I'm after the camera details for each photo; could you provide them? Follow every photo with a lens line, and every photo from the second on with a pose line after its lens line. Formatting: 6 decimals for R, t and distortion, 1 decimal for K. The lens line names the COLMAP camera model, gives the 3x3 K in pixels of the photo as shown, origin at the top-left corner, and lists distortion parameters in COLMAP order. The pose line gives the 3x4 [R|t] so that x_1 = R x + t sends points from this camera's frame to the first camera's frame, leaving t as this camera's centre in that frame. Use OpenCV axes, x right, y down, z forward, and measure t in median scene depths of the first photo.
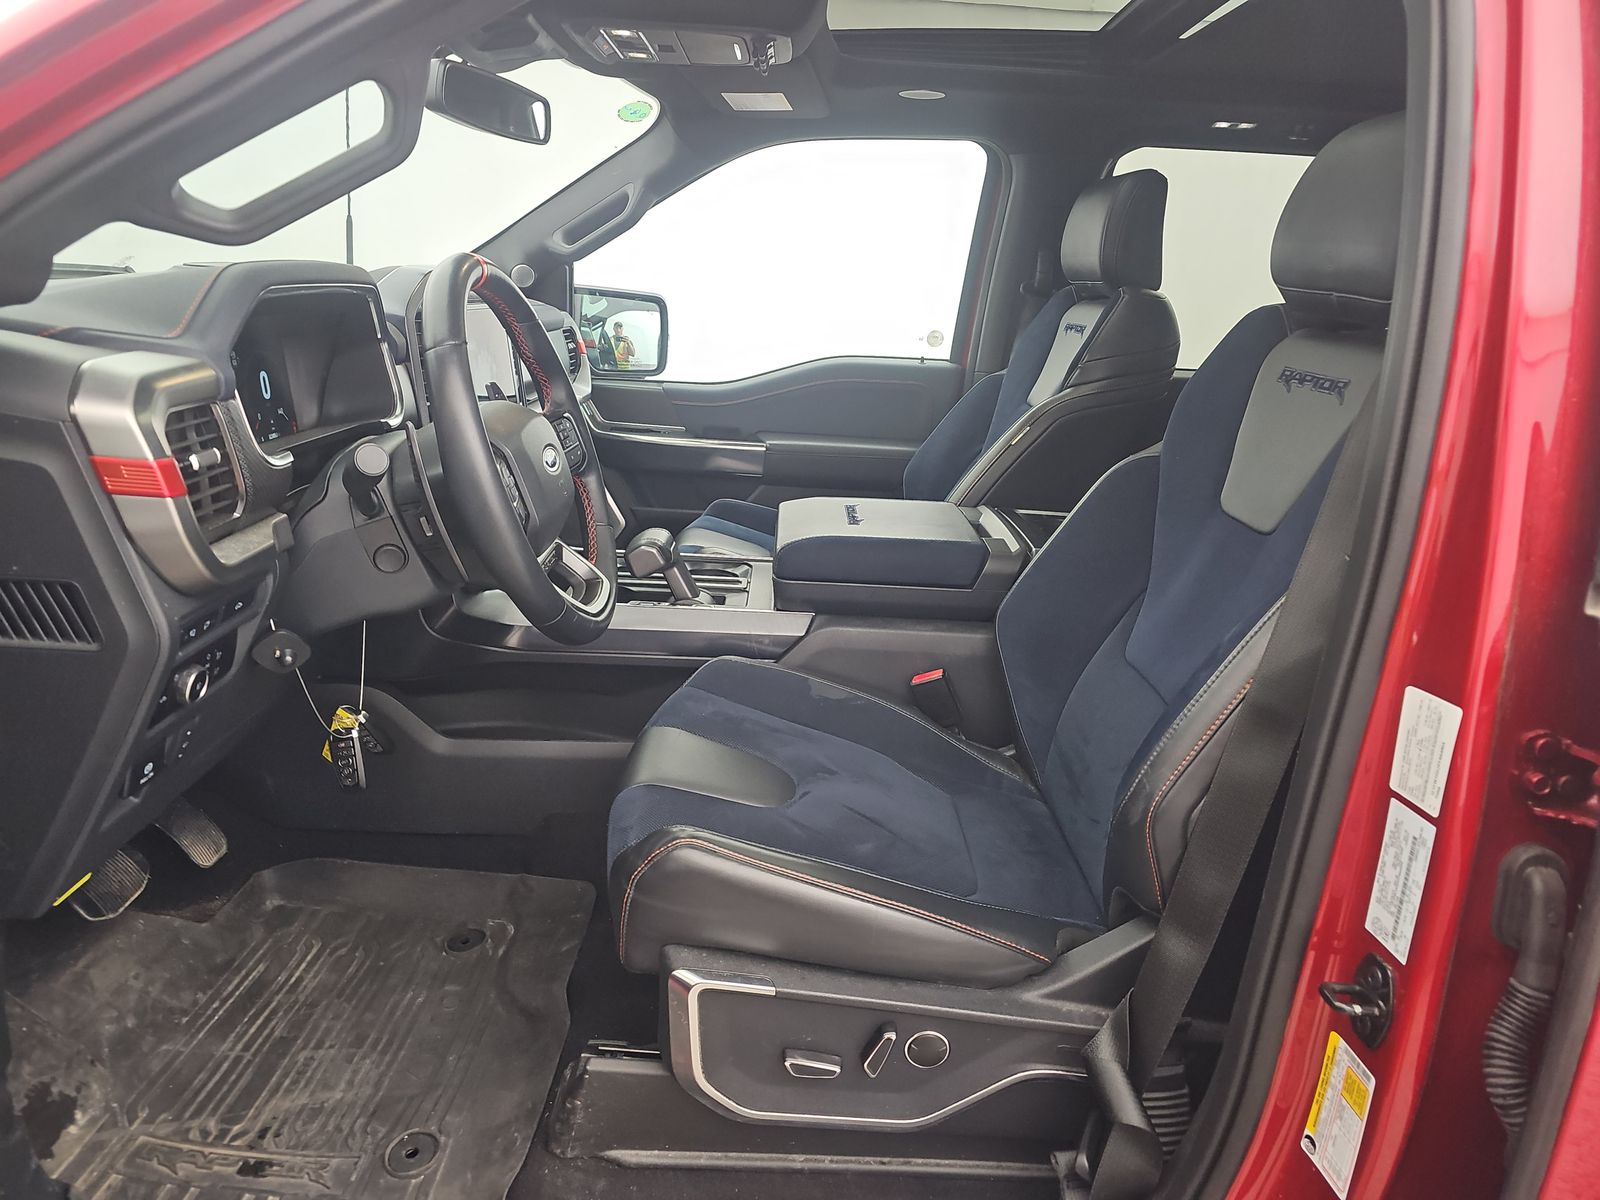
lens RADIAL K [[1088.8, 0, 798.6], [0, 1088.8, 591.5], [0, 0, 1]] dist [0.018293, -0.001242]
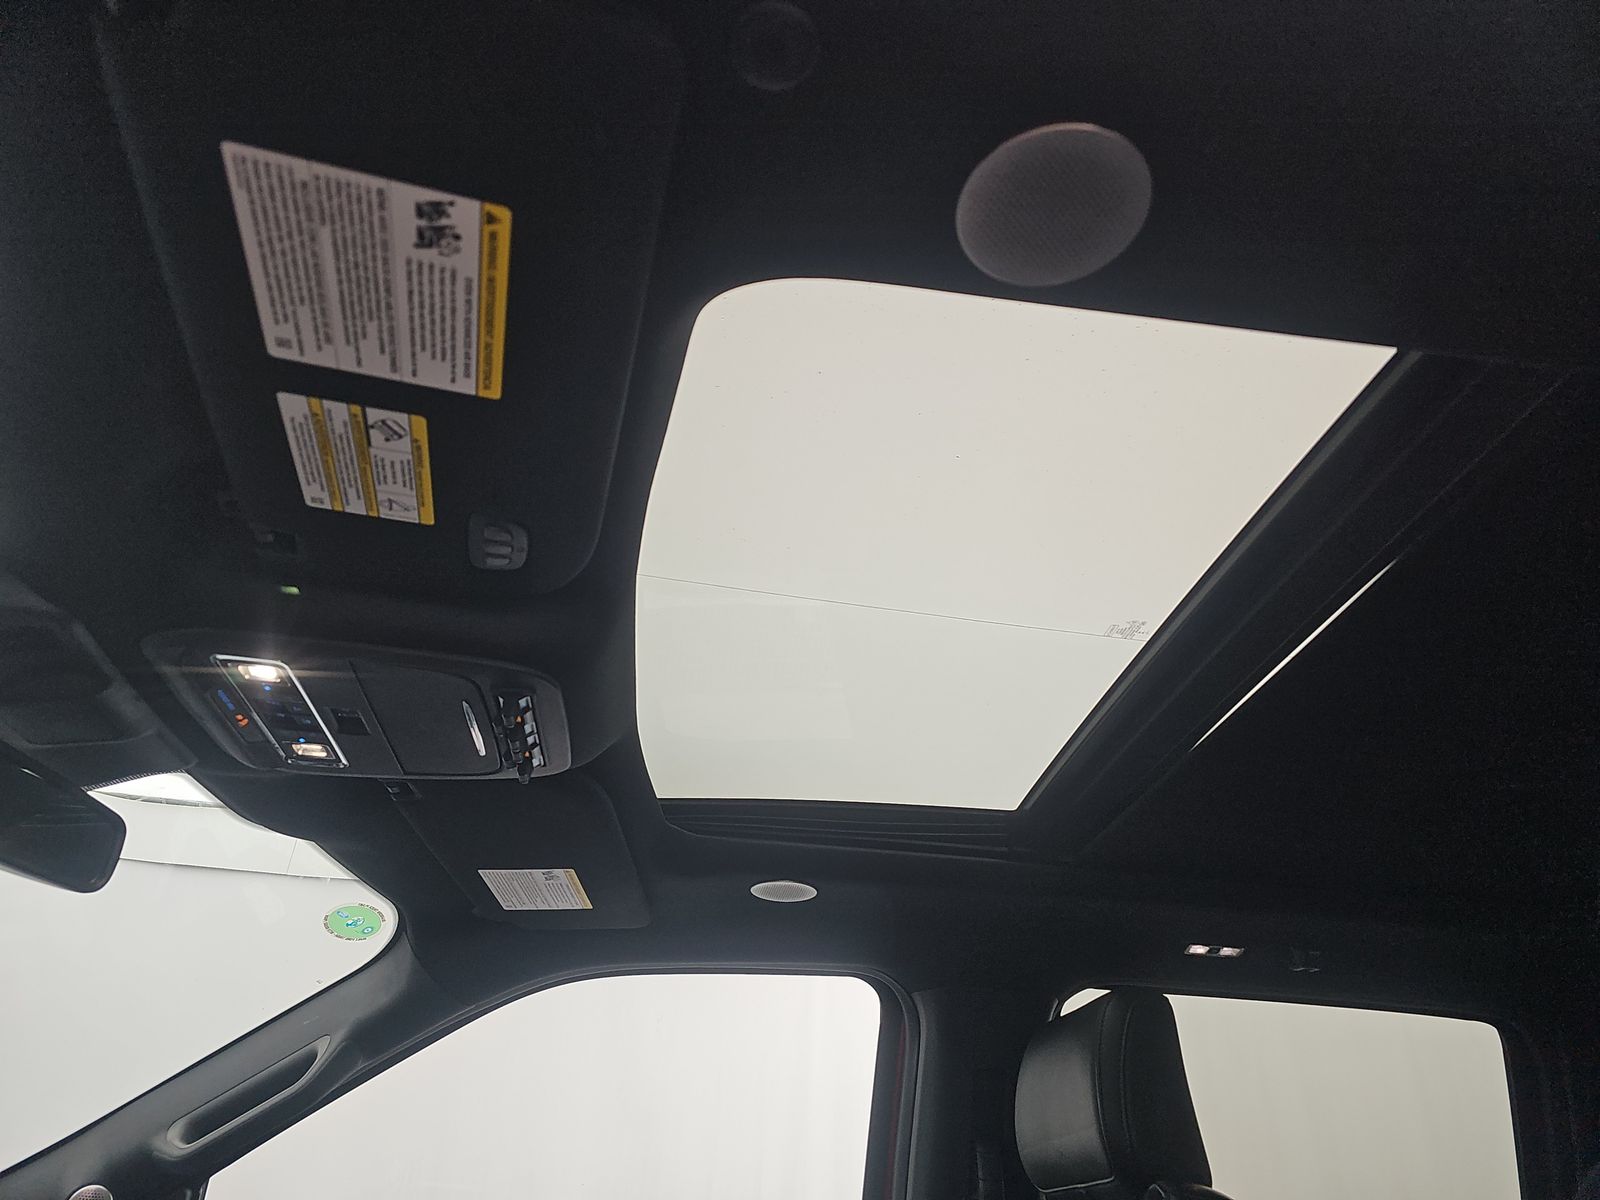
lens RADIAL K [[1088.8, 0, 798.6], [0, 1088.8, 591.5], [0, 0, 1]] dist [0.018293, -0.001242]
pose [[0.992956, 0.040260, 0.111434, 0.035620], [0.055554, 0.672511, -0.737999, -0.067678], [-0.104652, 0.738991, 0.665537, 0.374082]]
